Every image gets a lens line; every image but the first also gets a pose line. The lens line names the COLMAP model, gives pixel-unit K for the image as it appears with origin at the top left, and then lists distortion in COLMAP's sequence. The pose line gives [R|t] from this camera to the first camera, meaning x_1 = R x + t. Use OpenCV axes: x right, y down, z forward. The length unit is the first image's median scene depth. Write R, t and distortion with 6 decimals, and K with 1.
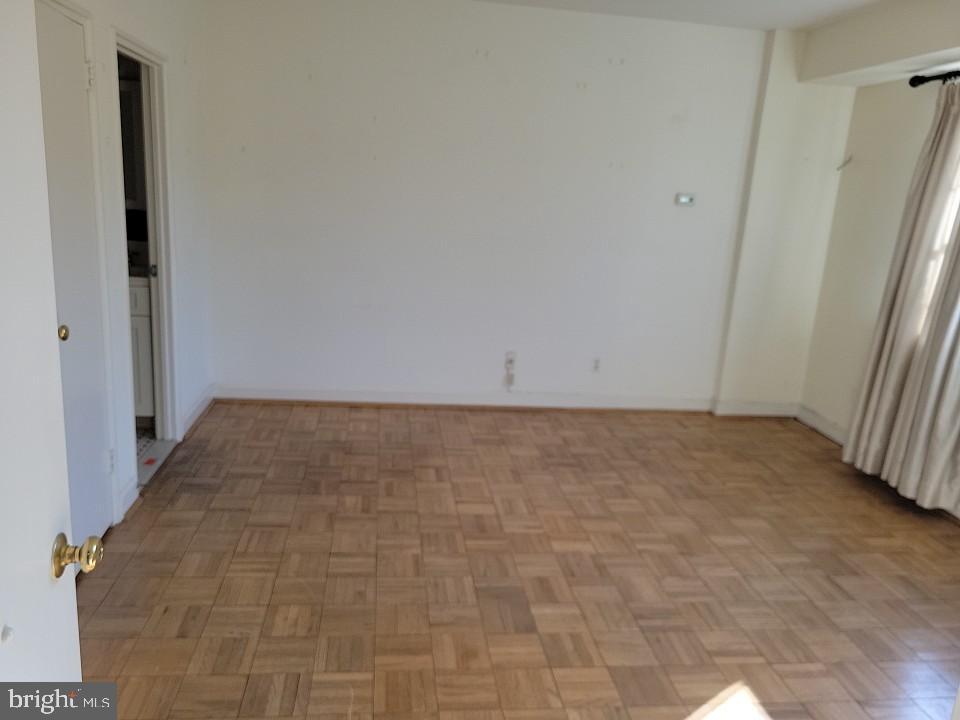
lens RADIAL K [[724.4, 0, 480.0], [0, 724.4, 360.0], [0, 0, 1]] dist [0.004435, 0.002534]
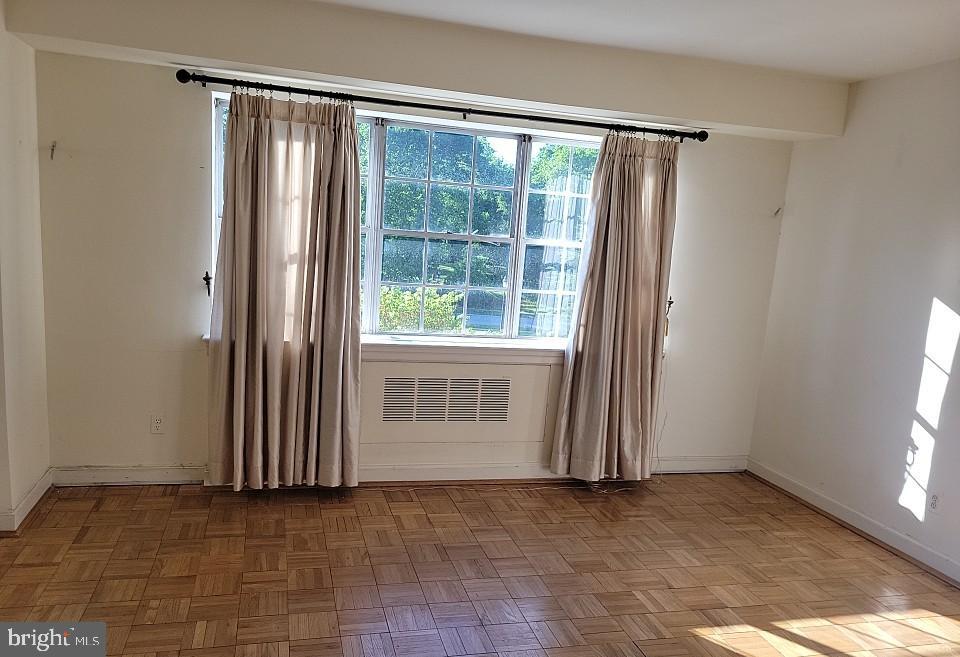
lens RADIAL K [[699.6, 0, 479.0], [0, 699.6, 356.8], [0, 0, 1]] dist [0.024427, -0.002430]
pose [[-0.116003, -0.242216, 0.963263, -0.399288], [0.153348, 0.953814, 0.258307, -0.232739], [-0.981340, 0.177679, -0.073502, 0.808709]]
